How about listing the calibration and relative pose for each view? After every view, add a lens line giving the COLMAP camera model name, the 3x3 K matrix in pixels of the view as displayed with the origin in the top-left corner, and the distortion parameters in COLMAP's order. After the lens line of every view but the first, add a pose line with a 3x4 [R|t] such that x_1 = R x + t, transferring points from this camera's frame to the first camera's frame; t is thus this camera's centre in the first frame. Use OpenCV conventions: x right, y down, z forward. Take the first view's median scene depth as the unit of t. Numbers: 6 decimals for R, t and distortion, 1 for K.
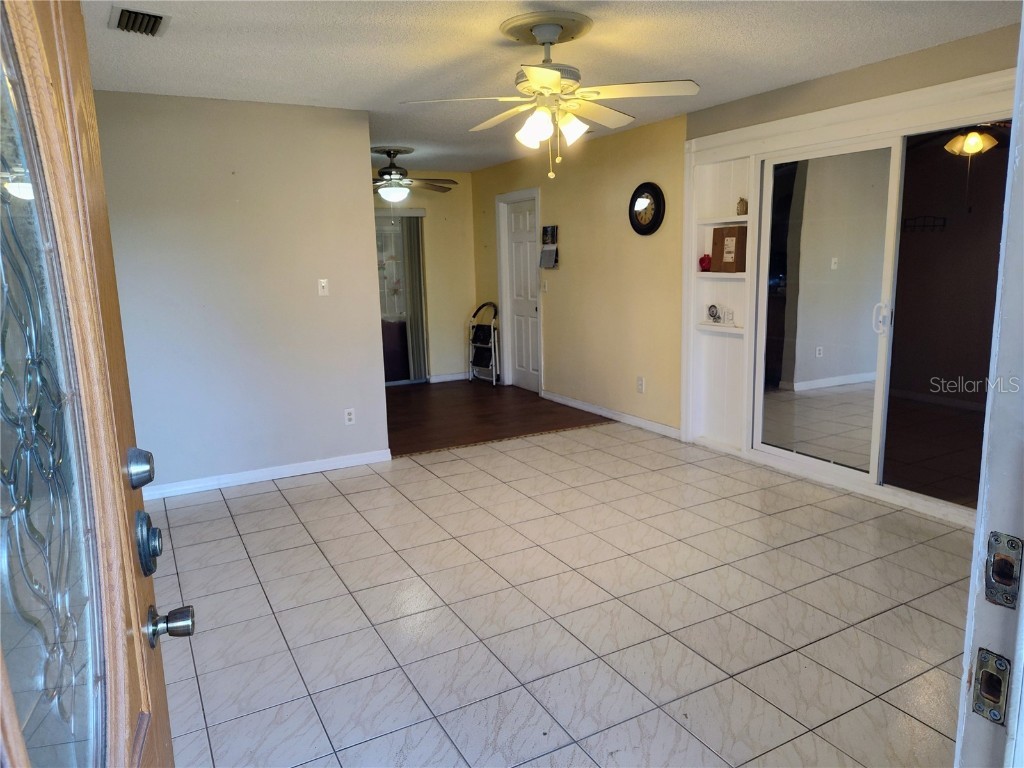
lens RADIAL K [[703.3, 0, 512.3], [0, 703.3, 379.0], [0, 0, 1]] dist [0.069116, -0.076062]
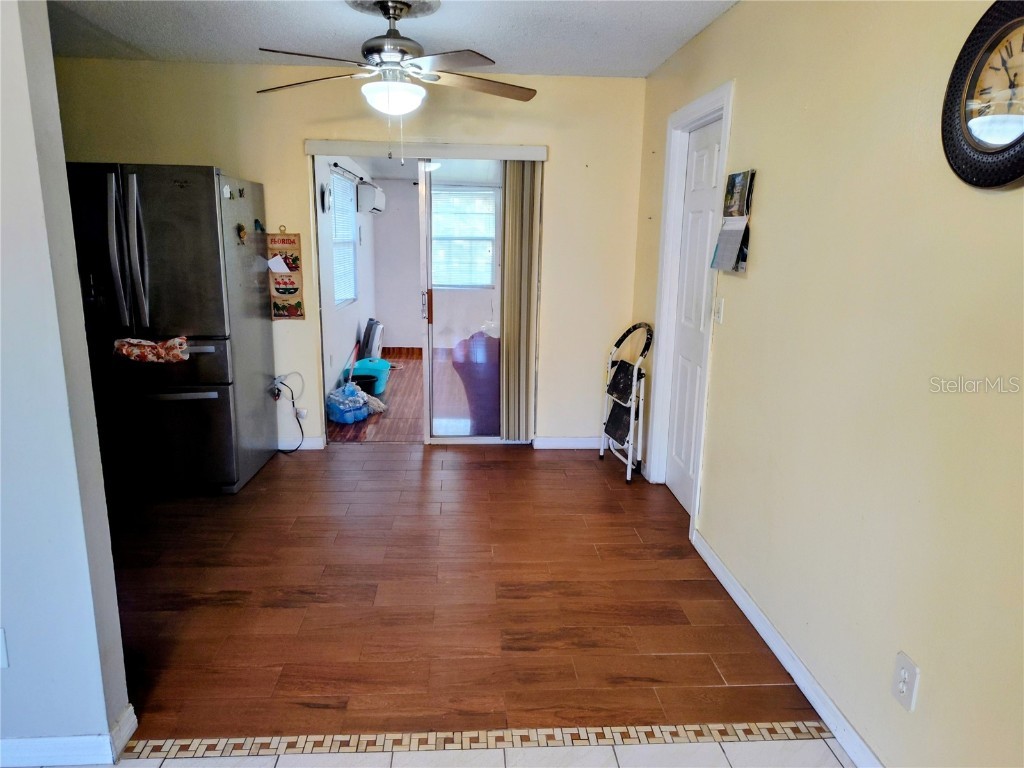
lens RADIAL K [[703.3, 0, 512.3], [0, 703.3, 379.0], [0, 0, 1]] dist [0.069116, -0.076062]
pose [[0.907457, 0.132921, -0.398566, 0.101869], [-0.117222, 0.991065, 0.063628, -0.094360], [0.403462, -0.011019, 0.914930, 0.495740]]
